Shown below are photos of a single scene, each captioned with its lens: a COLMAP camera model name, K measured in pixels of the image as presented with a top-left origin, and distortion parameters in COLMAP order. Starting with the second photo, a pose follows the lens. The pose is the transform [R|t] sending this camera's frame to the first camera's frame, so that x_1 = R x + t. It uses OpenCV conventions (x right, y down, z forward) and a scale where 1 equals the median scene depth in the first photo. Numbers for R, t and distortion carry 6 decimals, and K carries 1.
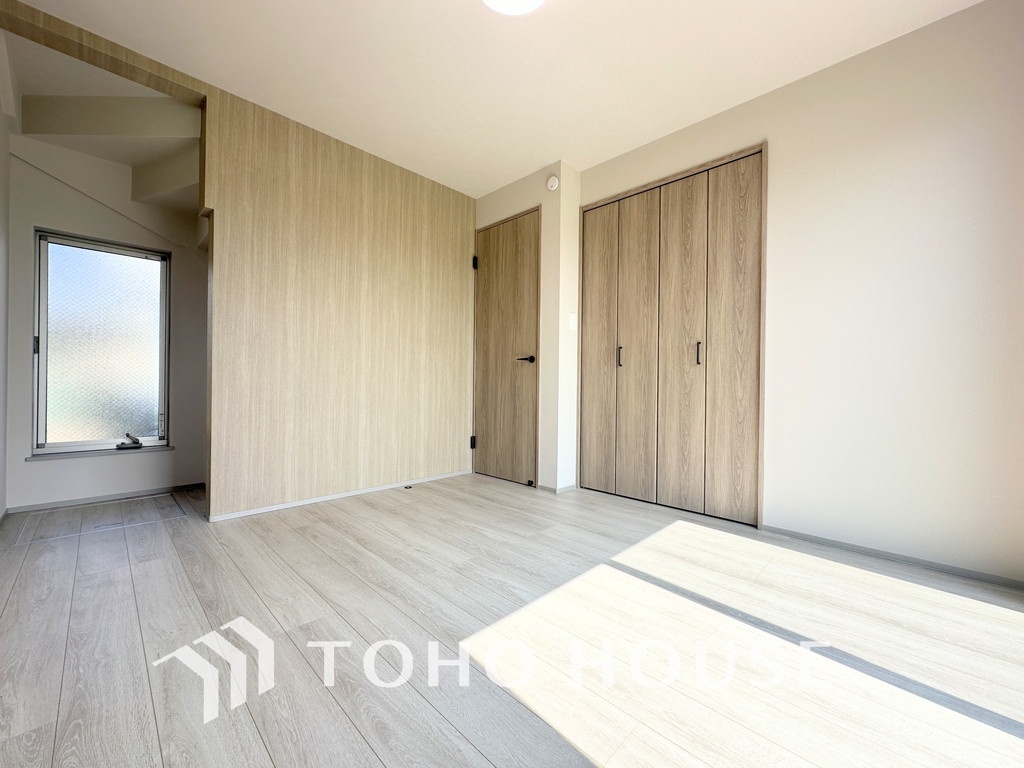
lens RADIAL K [[408.3, 0, 518.5], [0, 408.3, 385.5], [0, 0, 1]] dist [-0.005118, 0.000940]
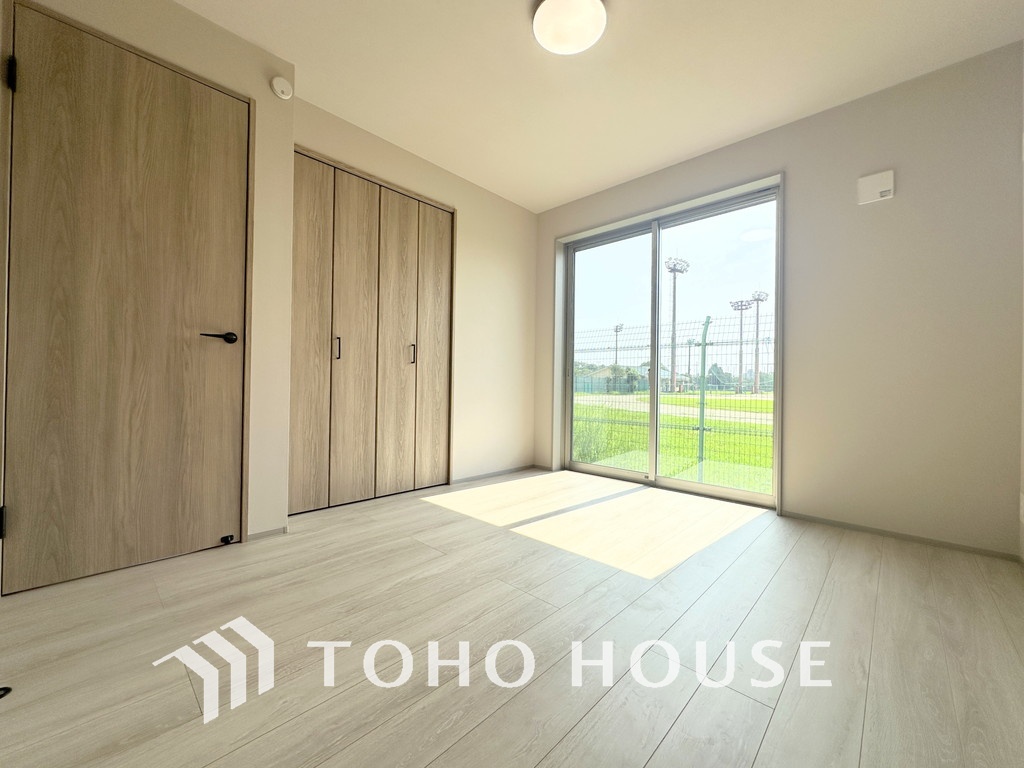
lens RADIAL K [[408.3, 0, 508.0], [0, 408.3, 385.1], [0, 0, 1]] dist [-0.005118, 0.000940]
pose [[-0.003372, -0.012176, 0.999920, -0.710273], [-0.010727, 0.999869, 0.012139, -0.006973], [-0.999937, -0.010686, -0.003503, 0.712923]]
